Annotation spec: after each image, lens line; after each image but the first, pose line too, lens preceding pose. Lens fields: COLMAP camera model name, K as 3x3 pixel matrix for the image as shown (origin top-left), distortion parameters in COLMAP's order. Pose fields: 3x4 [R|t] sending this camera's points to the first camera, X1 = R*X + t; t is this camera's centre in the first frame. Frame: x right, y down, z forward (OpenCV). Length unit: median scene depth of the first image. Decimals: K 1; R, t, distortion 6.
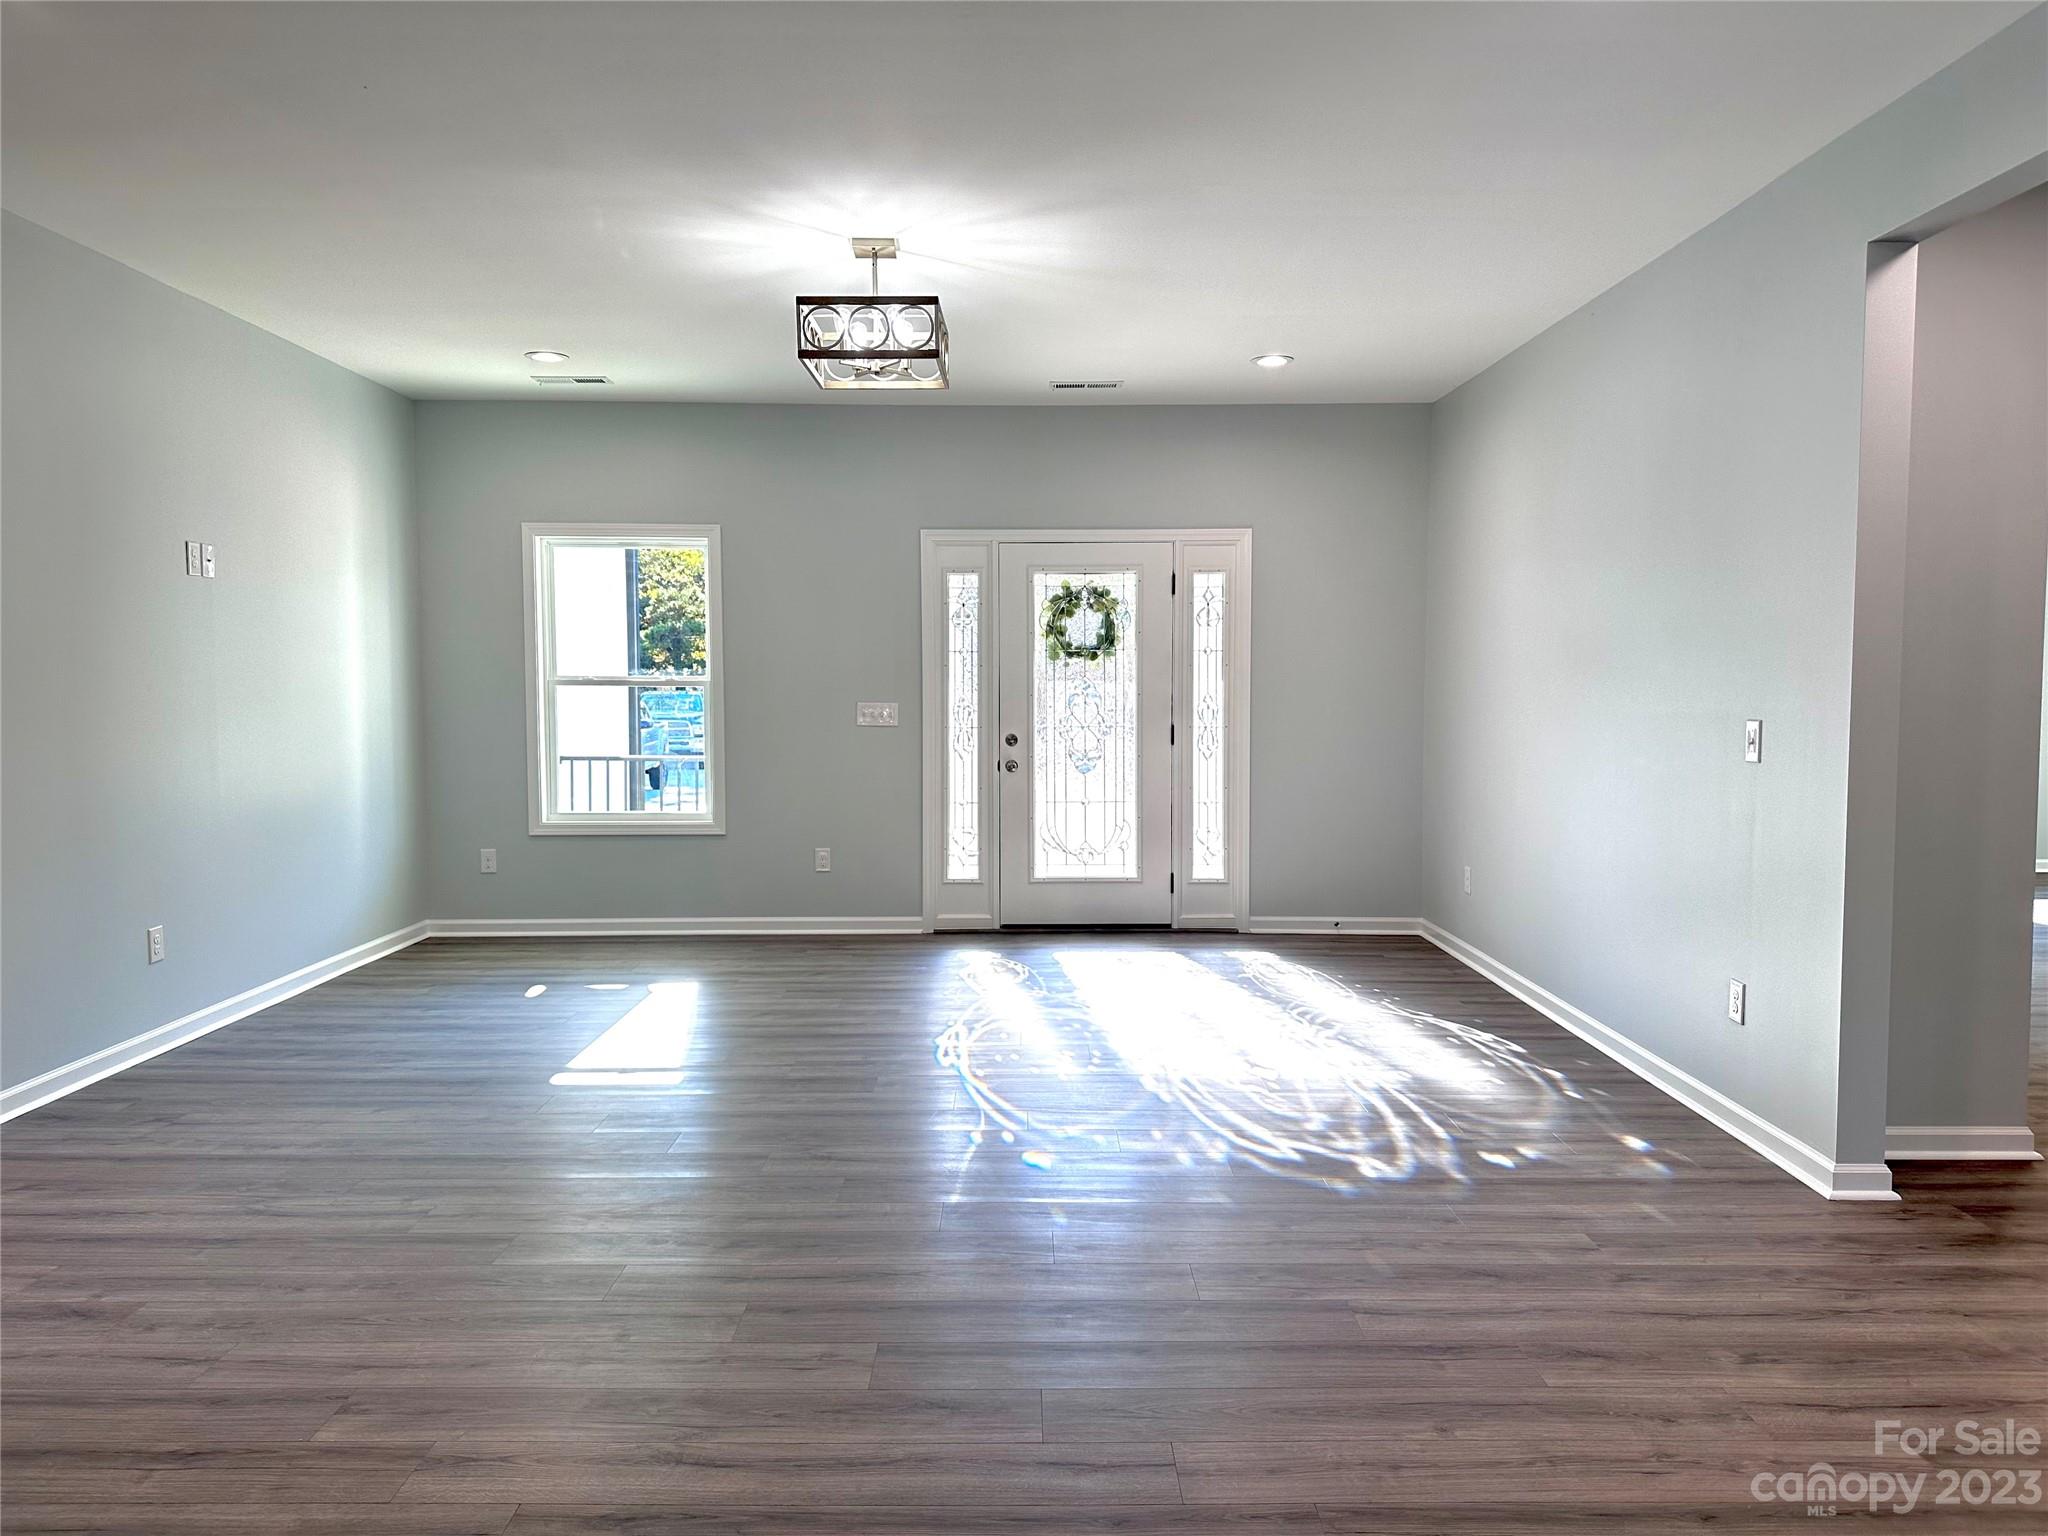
lens RADIAL K [[1432.4, 0, 1014.6], [0, 1432.4, 762.5], [0, 0, 1]] dist [0.044576, -0.001910]
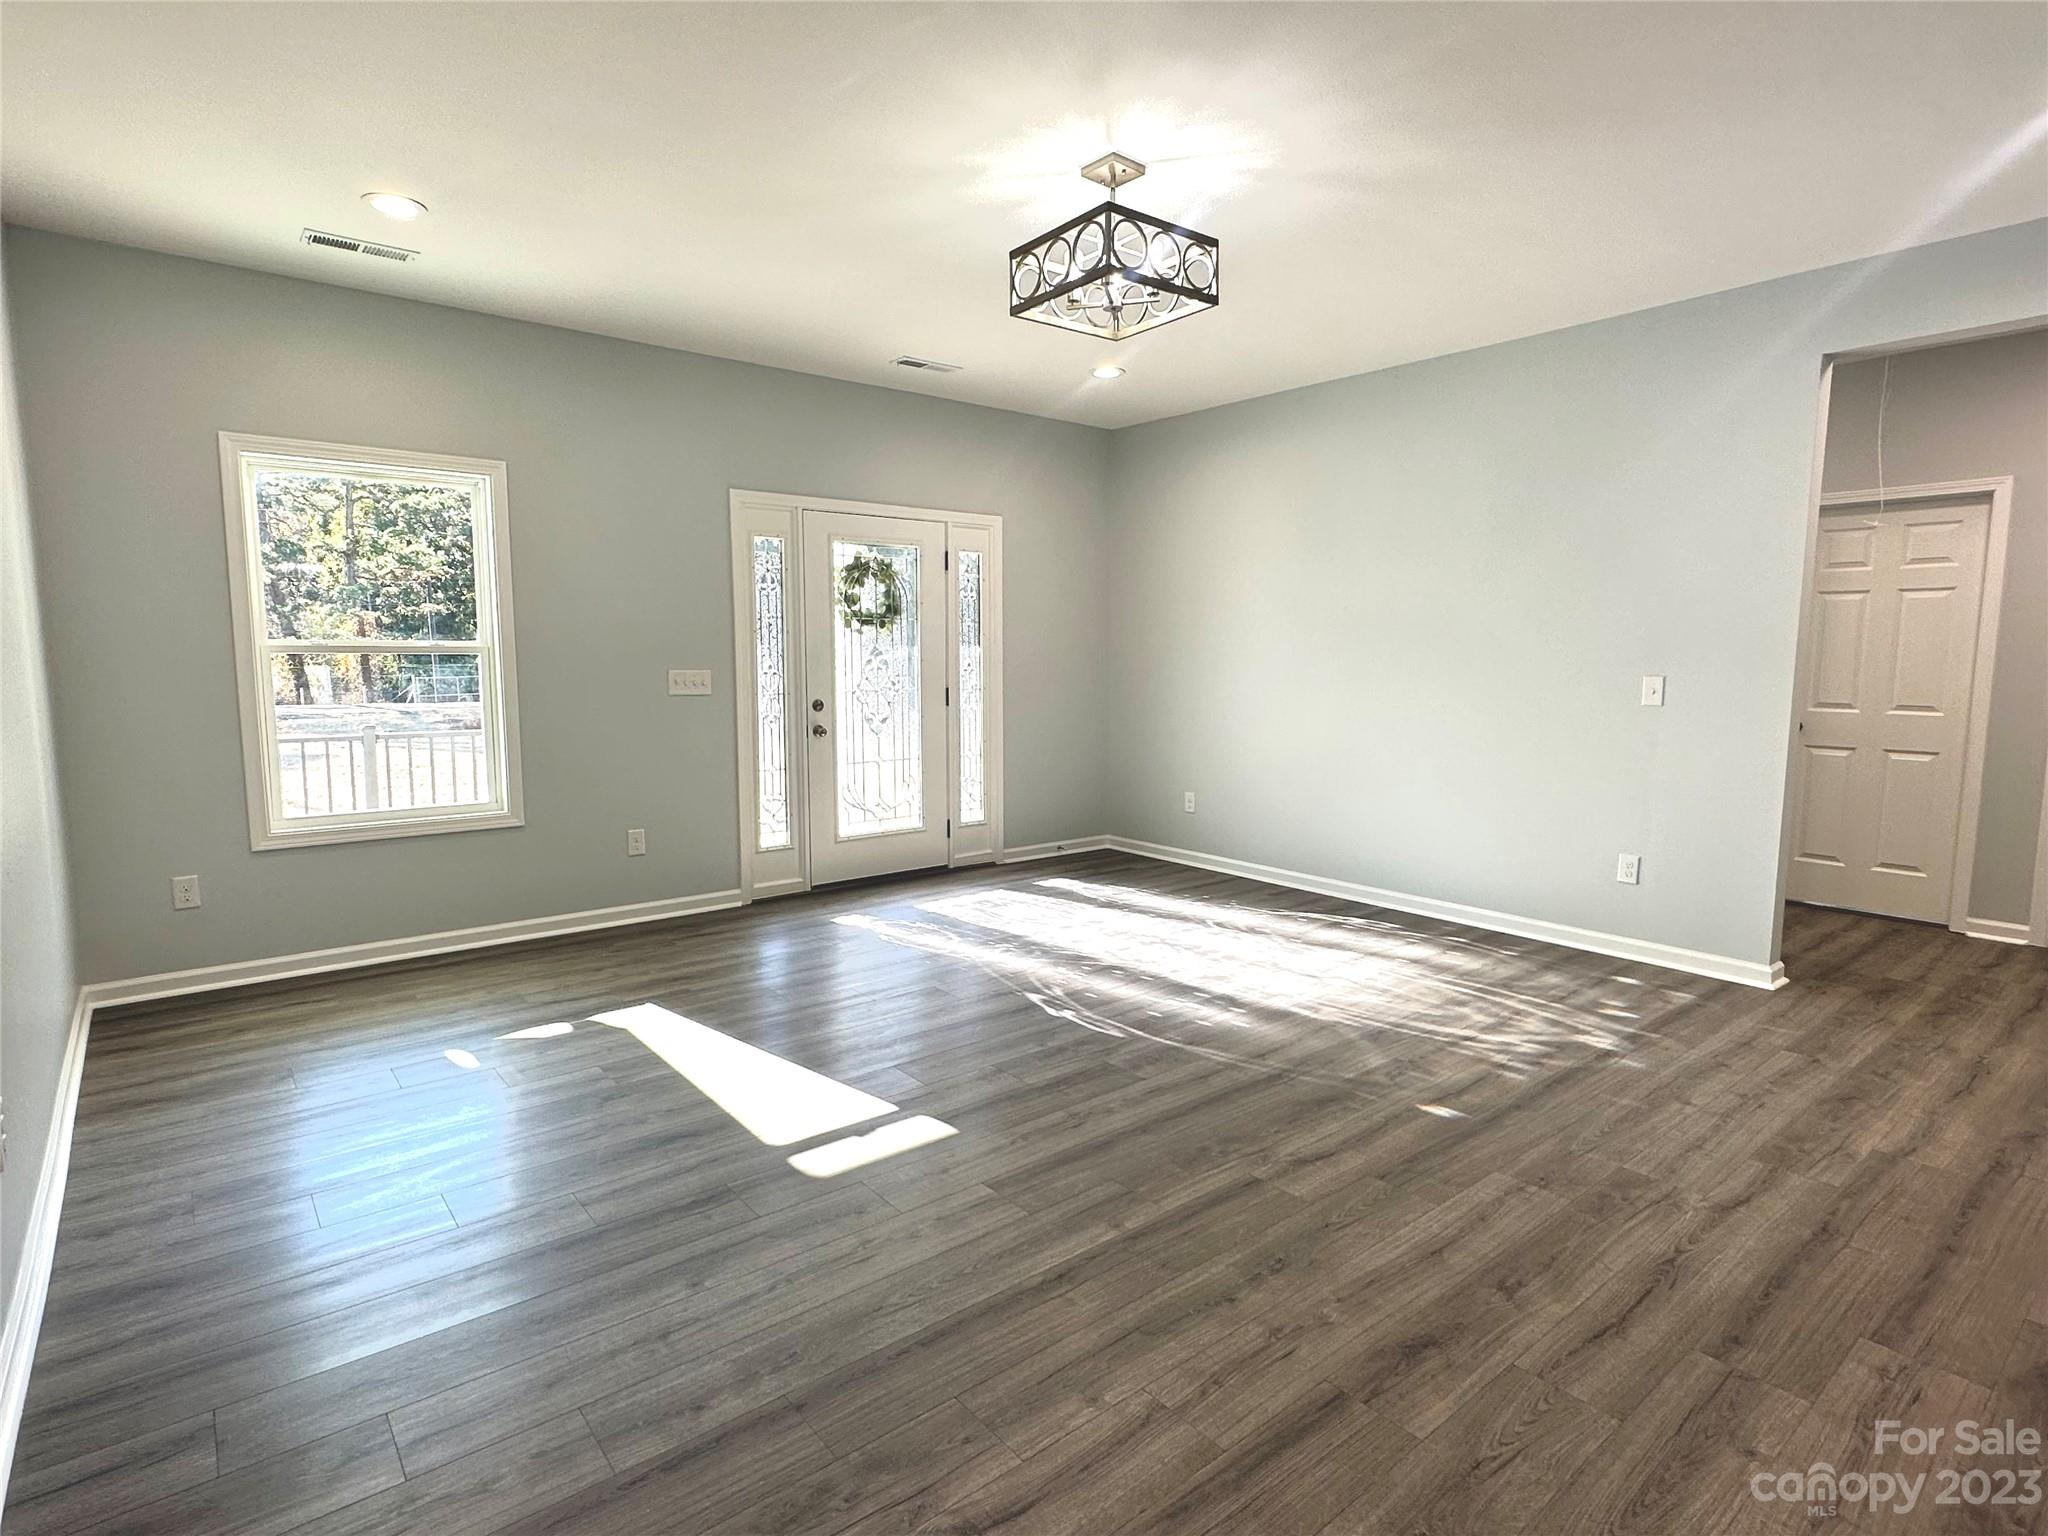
lens RADIAL K [[1069.2, 0, 1033.1], [0, 1069.2, 757.3], [0, 0, 1]] dist [-0.019720, -0.001686]
pose [[0.780042, -0.059737, 0.622869, -0.359341], [0.032758, 0.997966, 0.054687, -0.015455], [-0.624869, -0.022254, 0.780412, 0.310353]]
